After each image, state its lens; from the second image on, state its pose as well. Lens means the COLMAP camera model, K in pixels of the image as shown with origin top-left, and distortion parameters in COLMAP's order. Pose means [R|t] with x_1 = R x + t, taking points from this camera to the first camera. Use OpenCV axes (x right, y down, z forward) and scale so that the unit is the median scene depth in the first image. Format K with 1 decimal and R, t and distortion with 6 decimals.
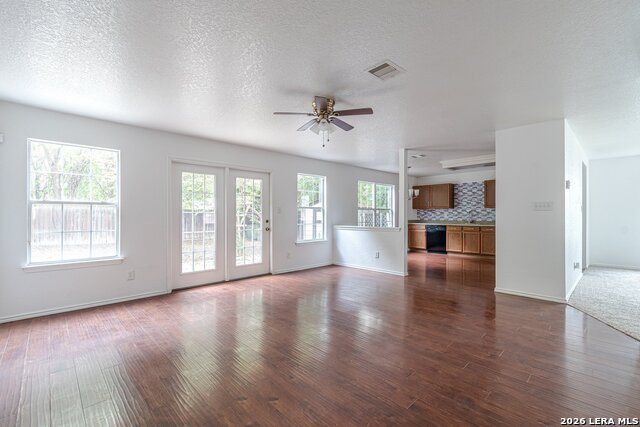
lens RADIAL K [[279.8, 0, 315.5], [0, 279.8, 211.1], [0, 0, 1]] dist [0.000345, 0.000071]
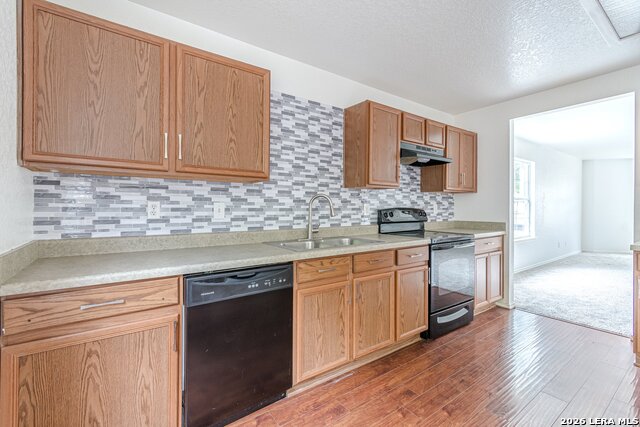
lens RADIAL K [[279.8, 0, 315.5], [0, 279.8, 211.1], [0, 0, 1]] dist [0.000345, 0.000071]
pose [[0.137671, -0.008970, 0.990437, 0.260061], [-0.013437, 0.999850, 0.010923, 0.012426], [-0.990387, -0.014812, 0.137530, 0.928845]]
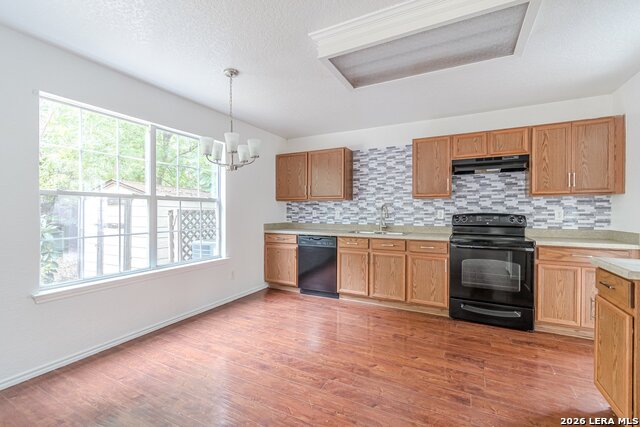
lens RADIAL K [[279.8, 0, 315.5], [0, 279.8, 211.1], [0, 0, 1]] dist [0.000345, 0.000071]
pose [[0.942638, 0.004436, 0.333788, 0.273534], [-0.008007, 0.999924, 0.009322, 0.005912], [-0.333721, -0.011460, 0.942602, 0.566191]]
